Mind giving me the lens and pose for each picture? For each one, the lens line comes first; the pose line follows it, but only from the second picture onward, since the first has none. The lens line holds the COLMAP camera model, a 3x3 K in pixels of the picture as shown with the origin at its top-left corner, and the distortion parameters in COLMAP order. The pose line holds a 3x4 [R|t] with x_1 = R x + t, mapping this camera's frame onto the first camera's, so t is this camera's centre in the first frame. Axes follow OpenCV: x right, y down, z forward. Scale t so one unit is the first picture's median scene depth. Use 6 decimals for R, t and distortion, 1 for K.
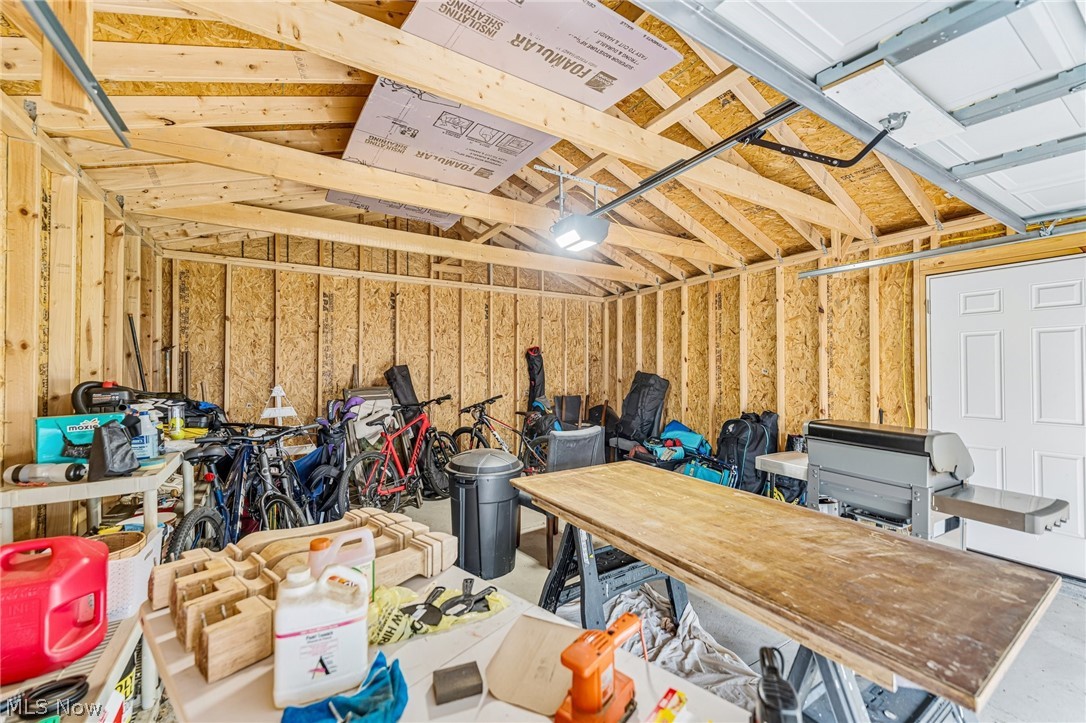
lens RADIAL K [[441.2, 0, 543.0], [0, 441.2, 361.5], [0, 0, 1]] dist [-0.000105, 0.000134]
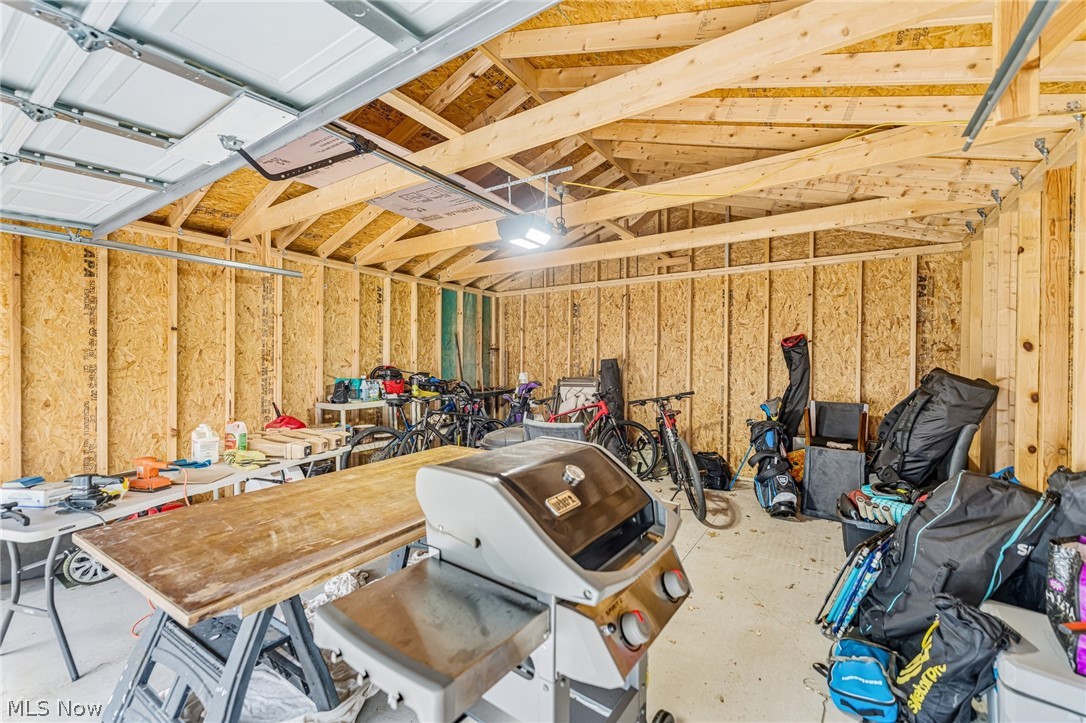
lens RADIAL K [[441.2, 0, 543.0], [0, 441.2, 361.5], [0, 0, 1]] dist [-0.000105, 0.000134]
pose [[0.415211, 0.000915, -0.909725, 1.542900], [0.008107, 0.999956, 0.004706, 0.017907], [0.909689, -0.009330, 0.415186, 0.895512]]
